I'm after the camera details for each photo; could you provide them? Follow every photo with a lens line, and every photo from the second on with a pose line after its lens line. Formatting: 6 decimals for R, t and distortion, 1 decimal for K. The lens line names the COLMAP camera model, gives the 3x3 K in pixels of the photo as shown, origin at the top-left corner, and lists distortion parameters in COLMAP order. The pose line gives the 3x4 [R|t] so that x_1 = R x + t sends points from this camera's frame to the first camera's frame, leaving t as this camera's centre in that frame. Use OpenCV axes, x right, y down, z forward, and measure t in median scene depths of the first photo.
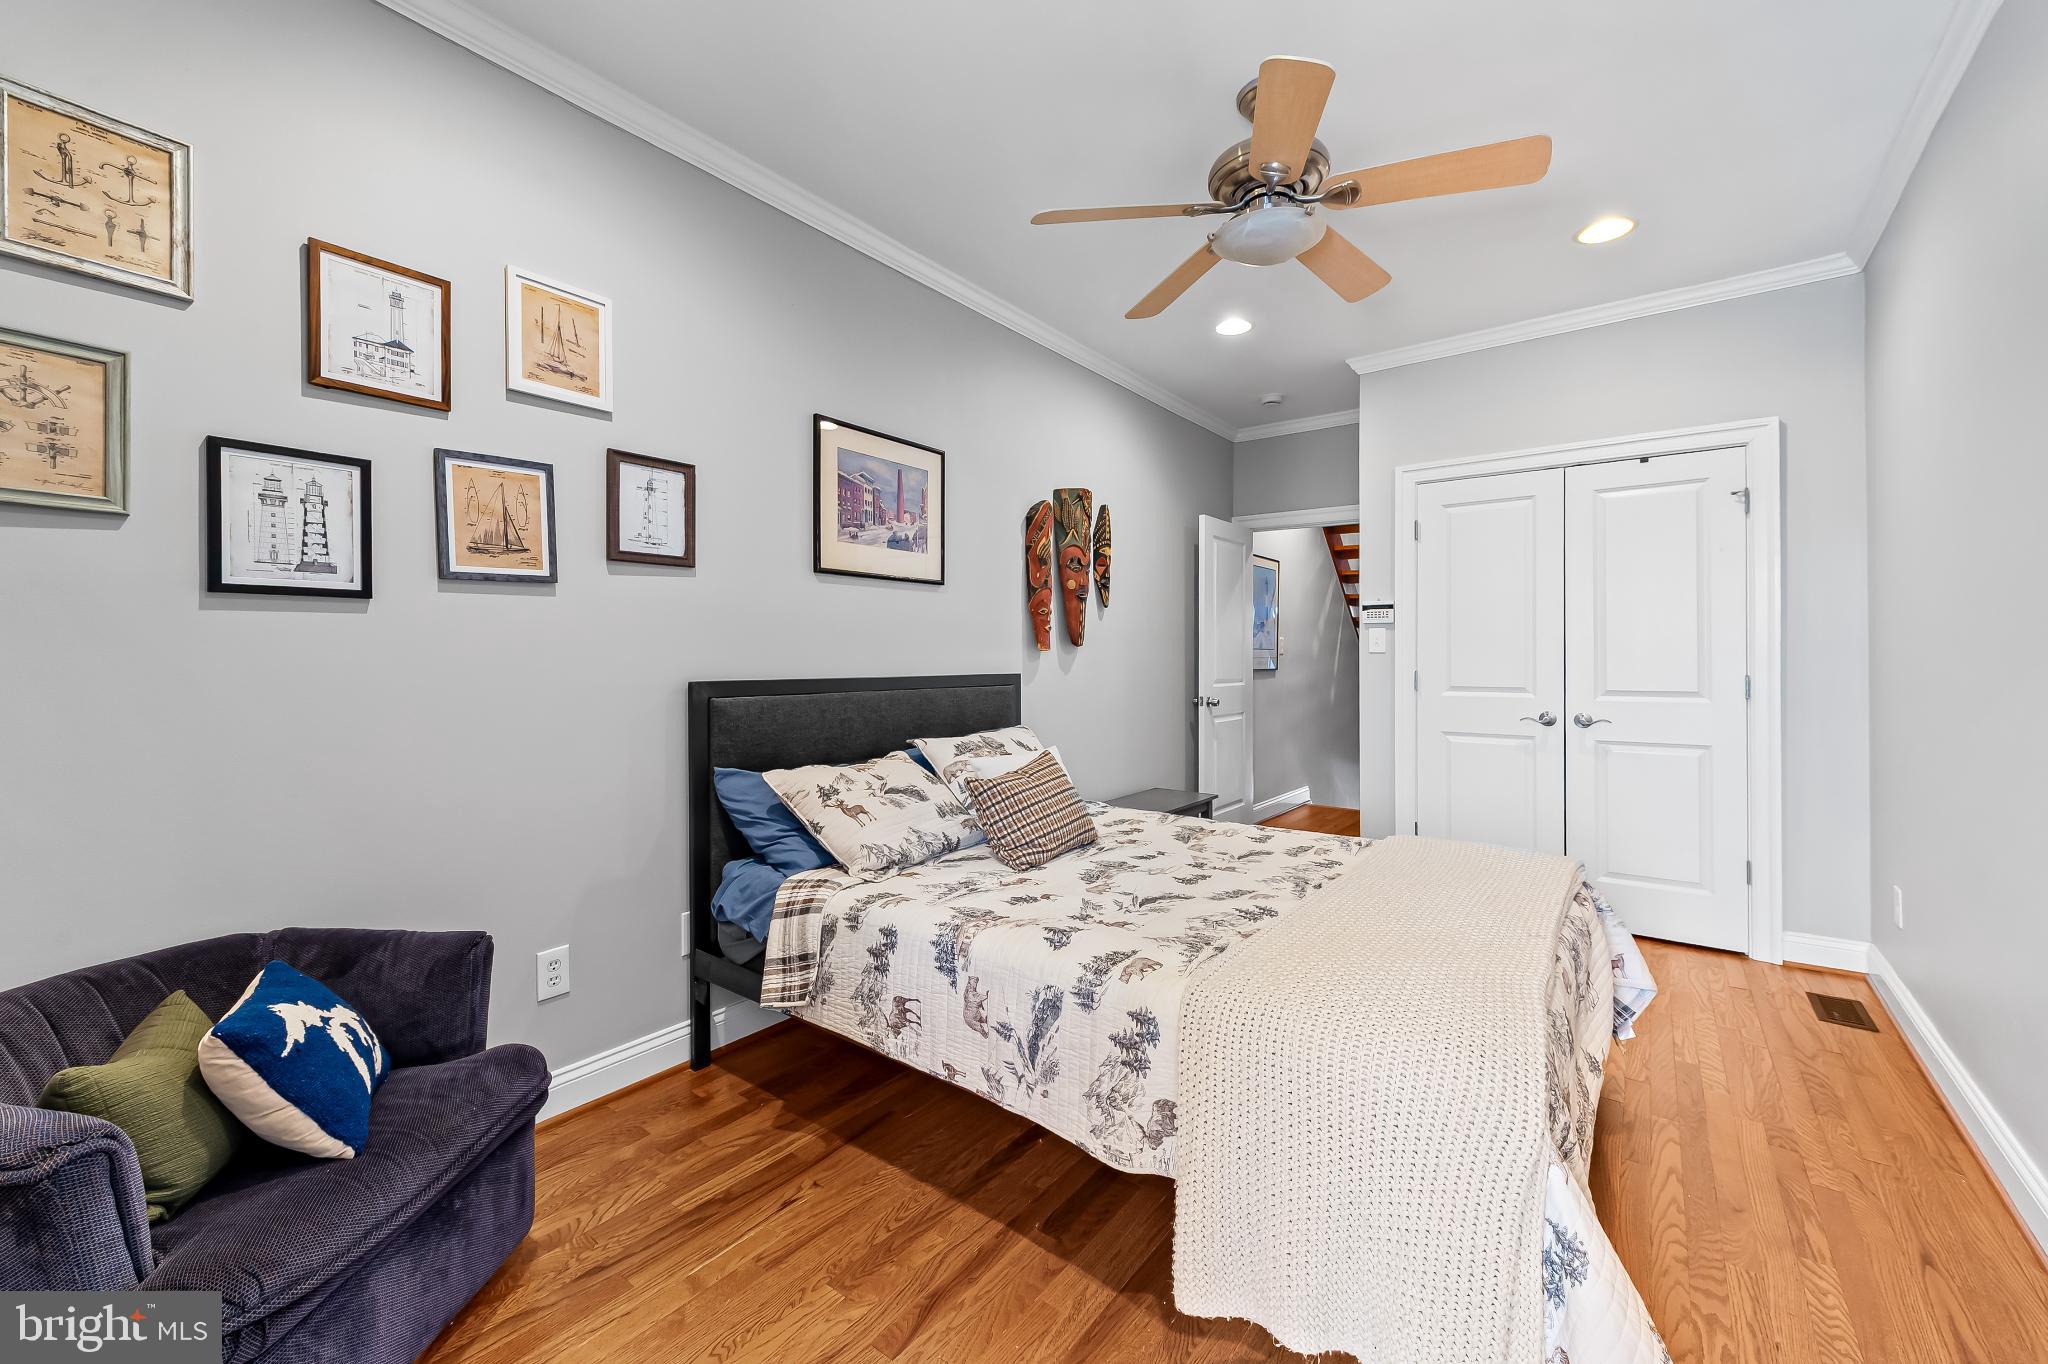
lens RADIAL K [[811.2, 0, 1019.1], [0, 811.2, 663.1], [0, 0, 1]] dist [0.008384, 0.000165]
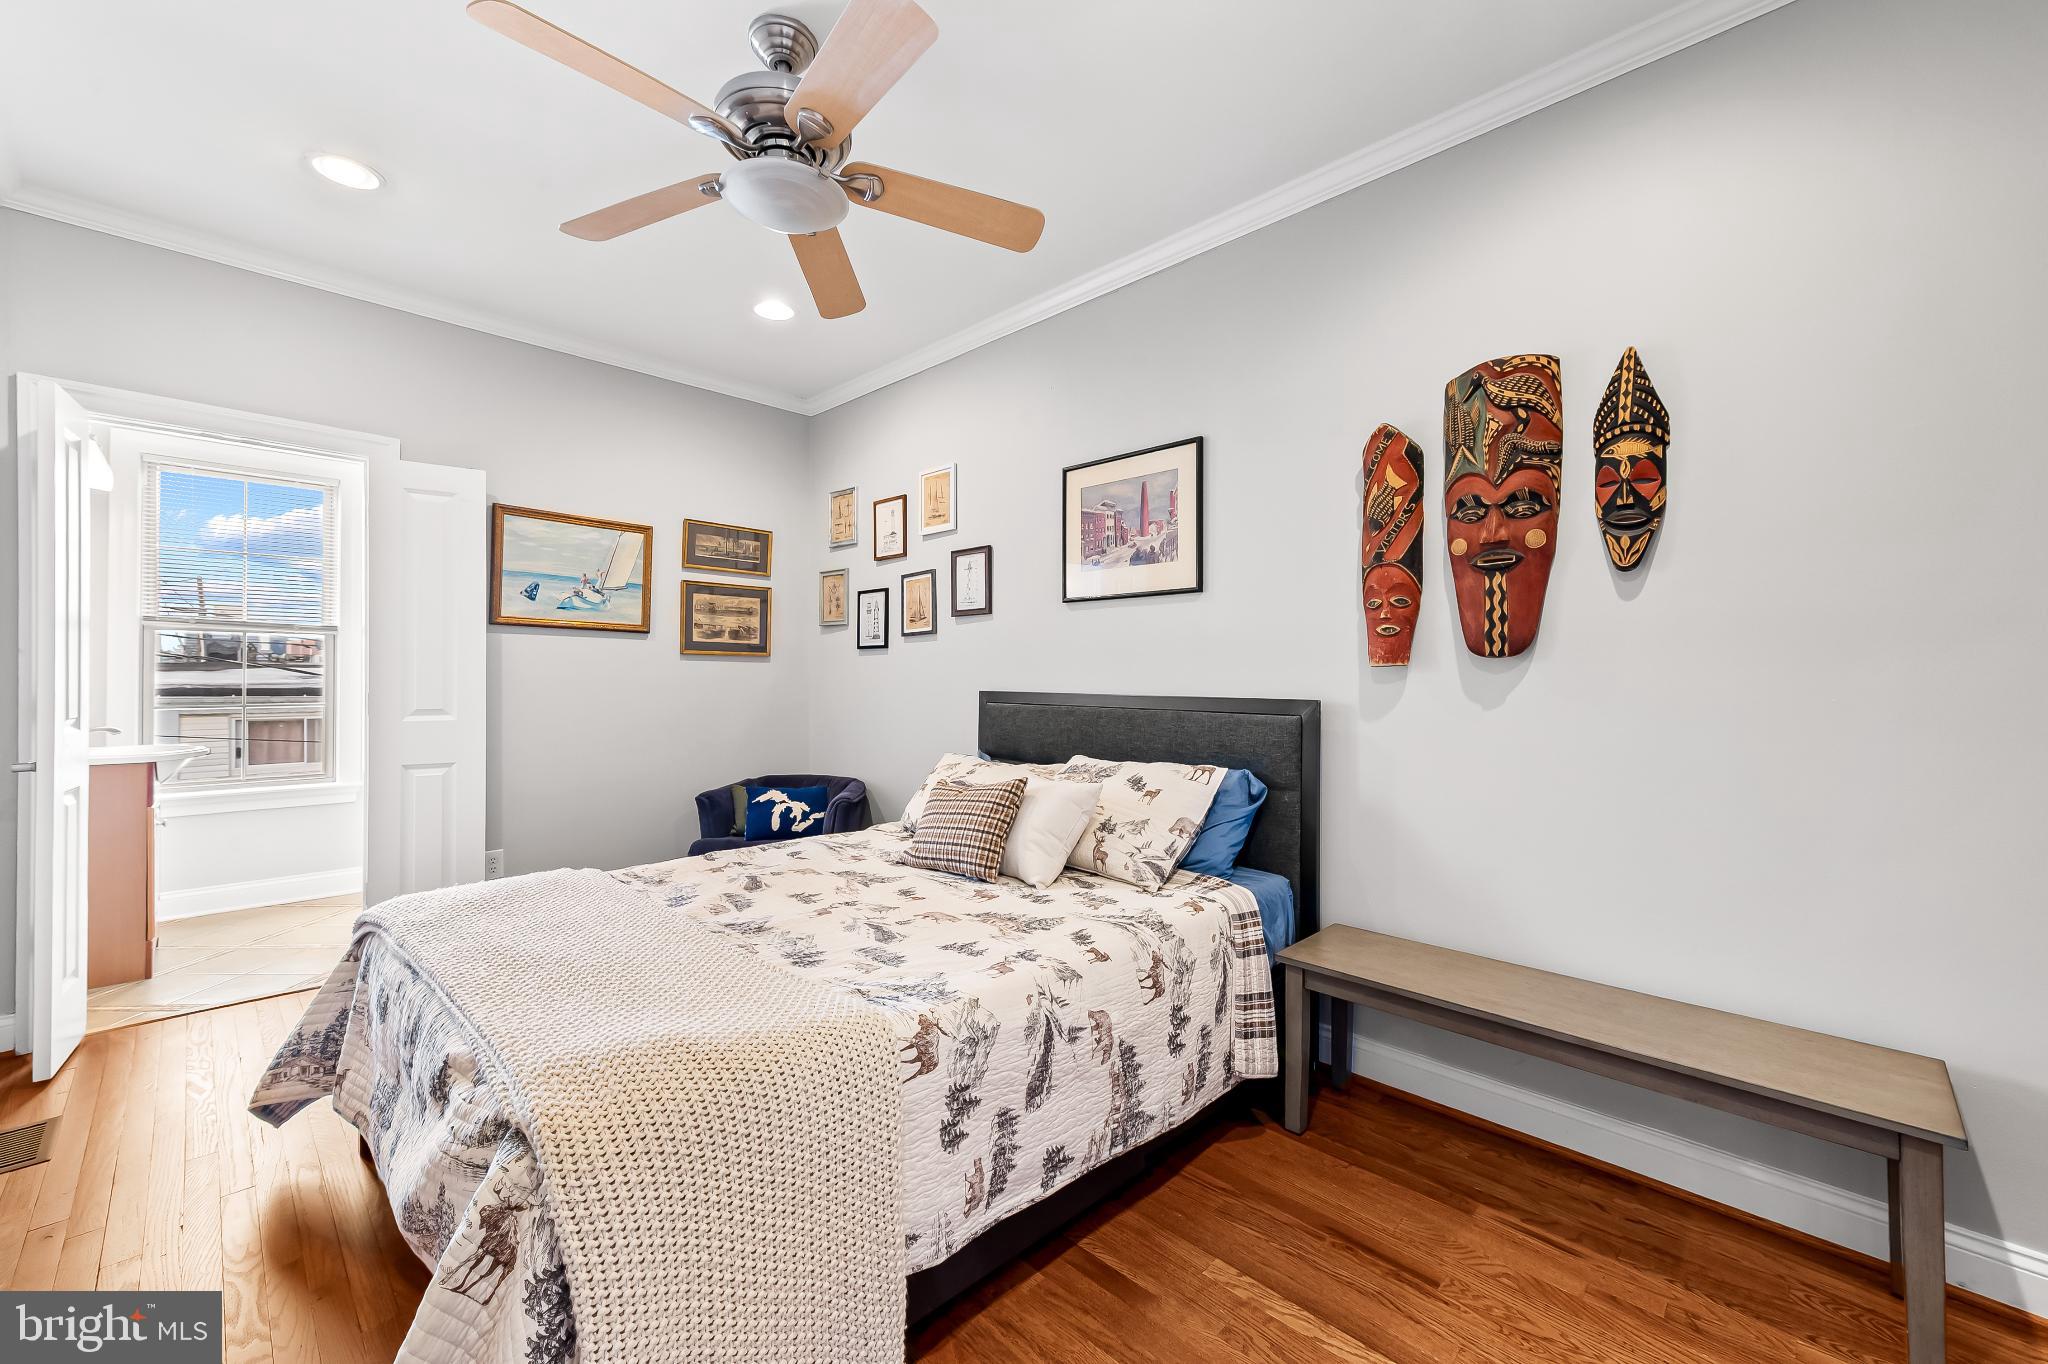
lens RADIAL K [[811.2, 0, 1024.8], [0, 811.2, 678.7], [0, 0, 1]] dist [0.008384, 0.000165]
pose [[-0.118383, -0.003109, -0.992963, 0.950657], [-0.019703, 0.999806, -0.000781, -0.000077], [0.992773, 0.019471, -0.118421, 1.119906]]
